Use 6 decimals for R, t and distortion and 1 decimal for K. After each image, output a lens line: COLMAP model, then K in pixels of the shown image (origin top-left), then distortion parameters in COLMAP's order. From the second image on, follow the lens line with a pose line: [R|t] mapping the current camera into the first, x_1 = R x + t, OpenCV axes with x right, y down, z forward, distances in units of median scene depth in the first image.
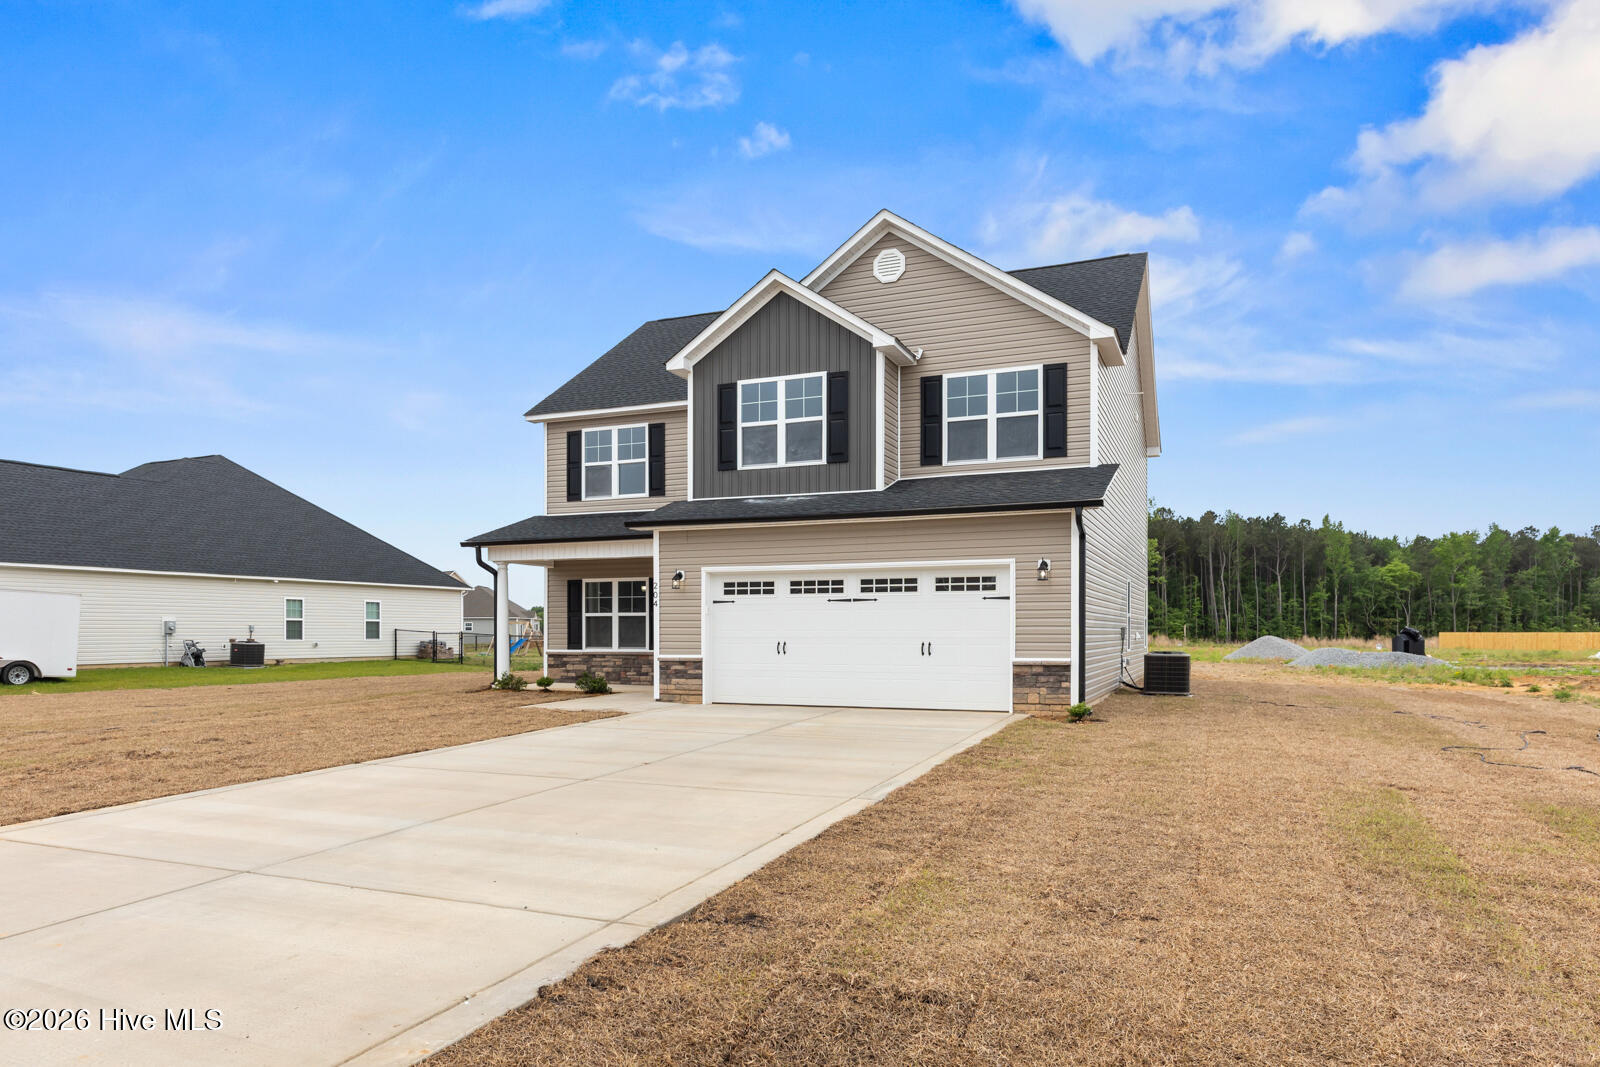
lens RADIAL K [[1000.2, 0, 855.6], [0, 1000.2, 627.8], [0, 0, 1]] dist [-0.000081, -0.000079]
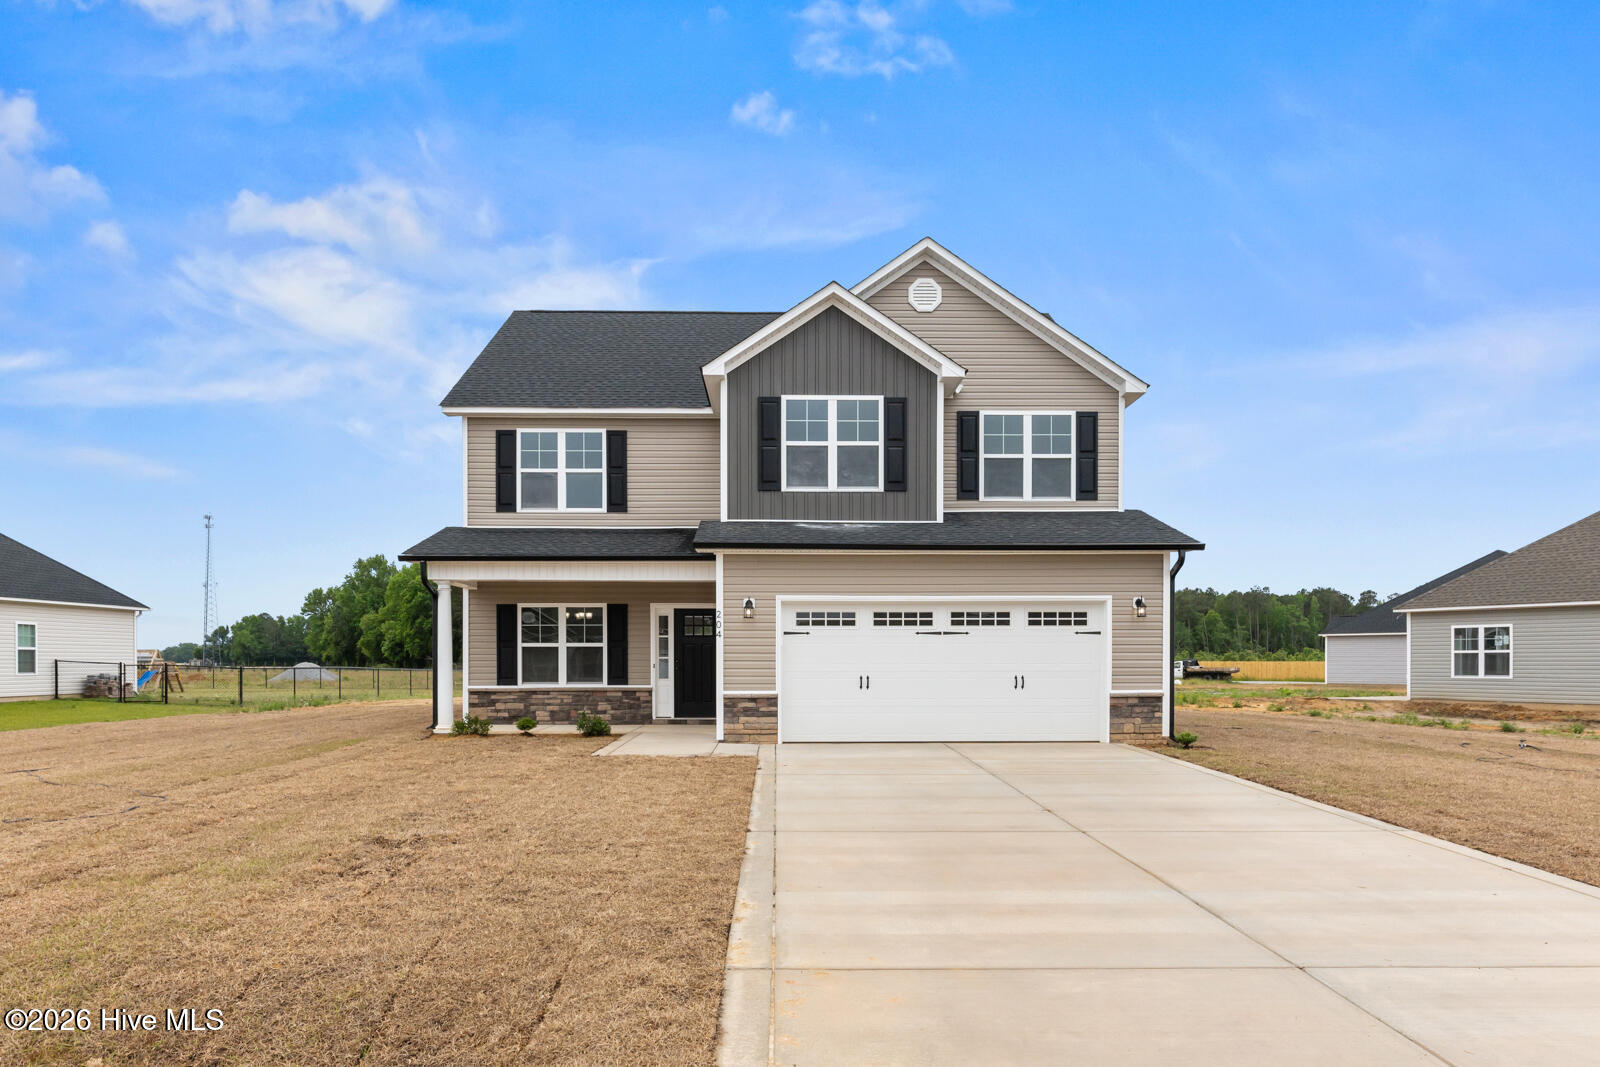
lens RADIAL K [[986.6, 0, 827.6], [0, 986.6, 662.0], [0, 0, 1]] dist [-0.000851, -0.000240]
pose [[0.918158, -0.001248, 0.396214, -0.455525], [-0.001134, 0.999983, 0.005778, -0.004447], [-0.396214, -0.005754, 0.918140, 0.144153]]
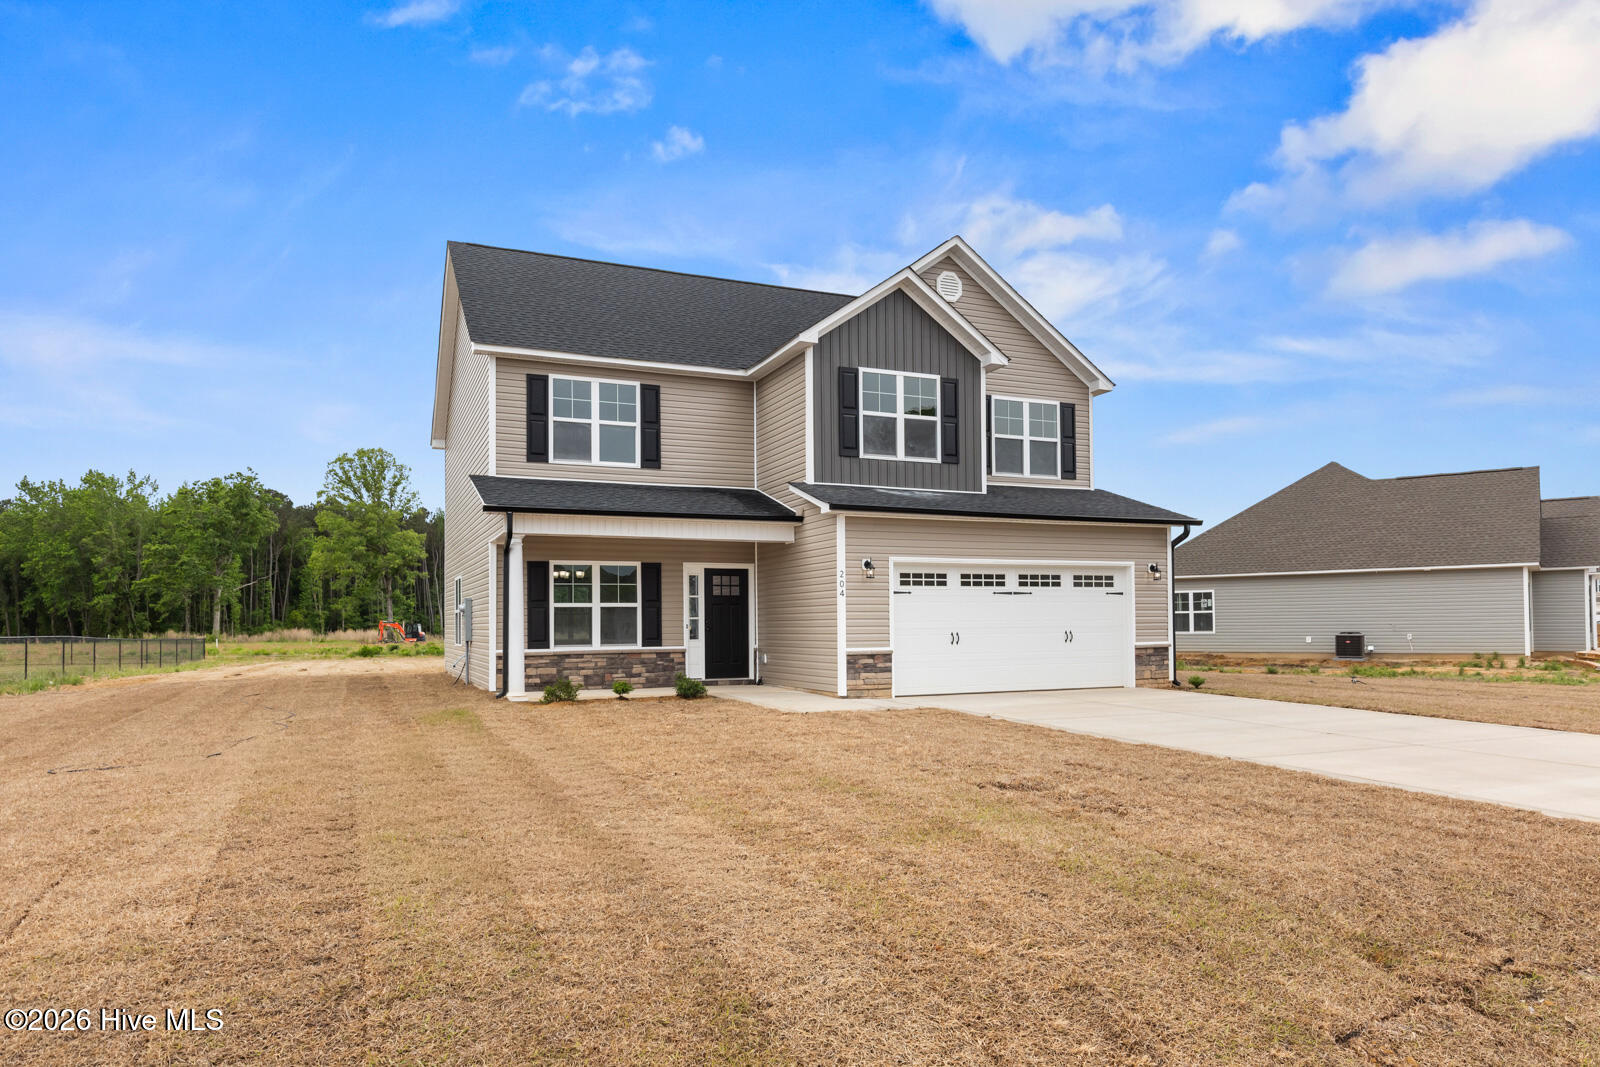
lens RADIAL K [[992.6, 0, 798.0], [0, 992.6, 595.6], [0, 0, 1]] dist [0.001712, 0.000111]
pose [[0.702318, 0.014331, 0.711719, -0.872695], [0.006290, 0.999633, -0.026336, 0.001962], [-0.711835, 0.022973, 0.701971, 0.376936]]
